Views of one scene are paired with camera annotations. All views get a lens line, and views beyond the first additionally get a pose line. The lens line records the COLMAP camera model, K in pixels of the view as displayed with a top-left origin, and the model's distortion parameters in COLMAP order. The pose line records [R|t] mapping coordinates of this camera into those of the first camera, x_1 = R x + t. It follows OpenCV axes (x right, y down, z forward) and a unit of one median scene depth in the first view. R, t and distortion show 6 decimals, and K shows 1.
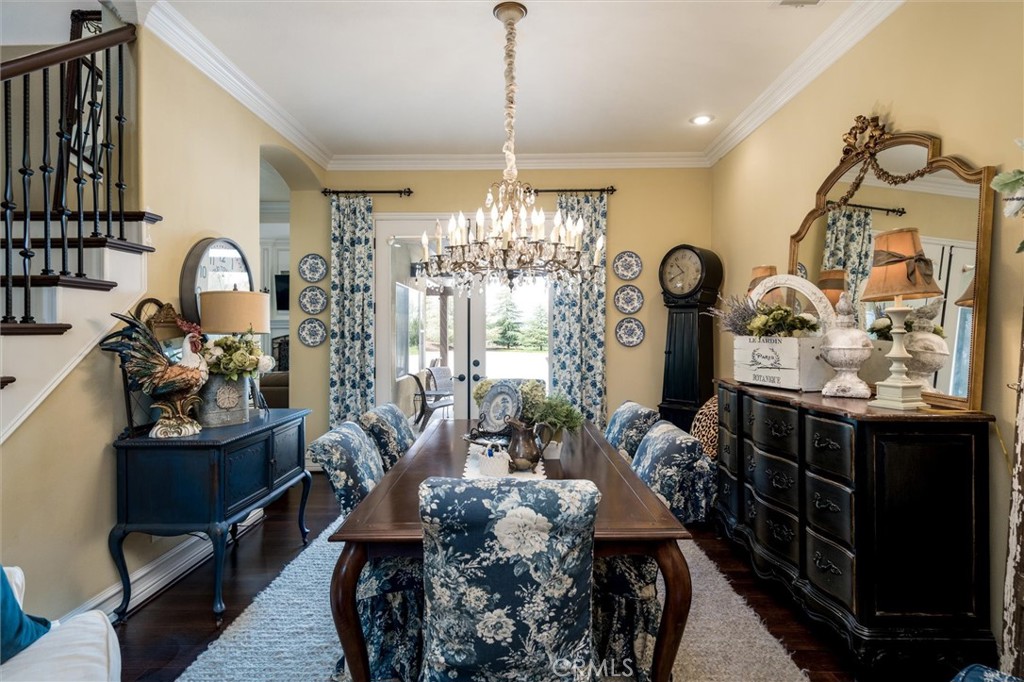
lens RADIAL K [[553.2, 0, 507.8], [0, 553.2, 335.7], [0, 0, 1]] dist [0.001461, 0.001674]
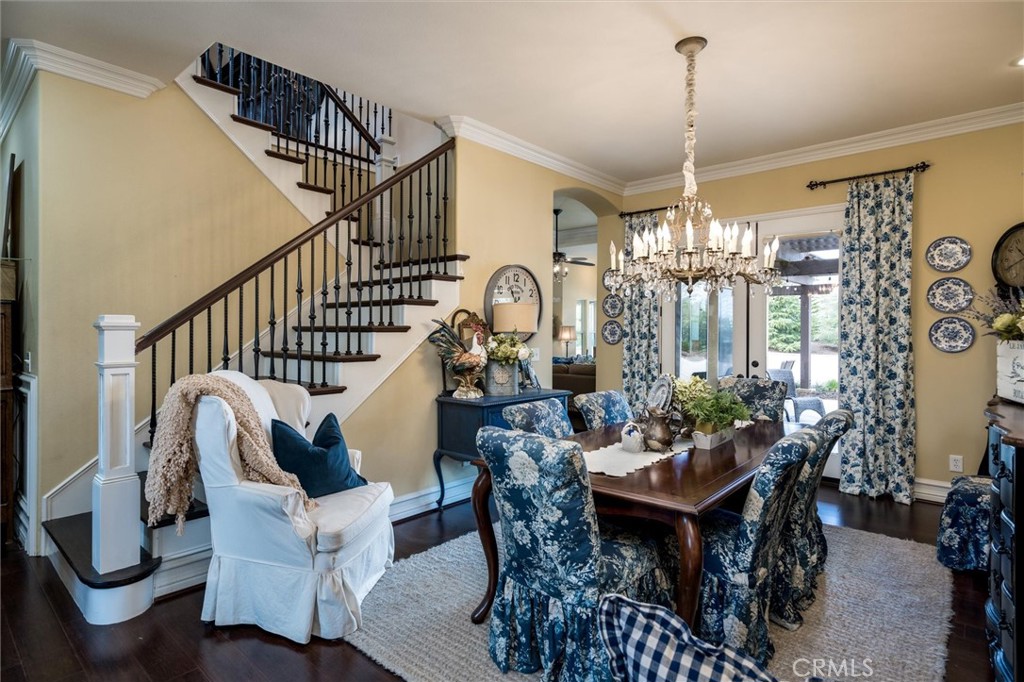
lens RADIAL K [[528.0, 0, 512.8], [0, 528.0, 338.2], [0, 0, 1]] dist [0.001845, 0.002916]
pose [[0.763124, 0.014408, -0.646091, 0.403017], [-0.011538, 0.999896, 0.008670, -0.001122], [0.646149, 0.000838, 0.763211, -0.038786]]
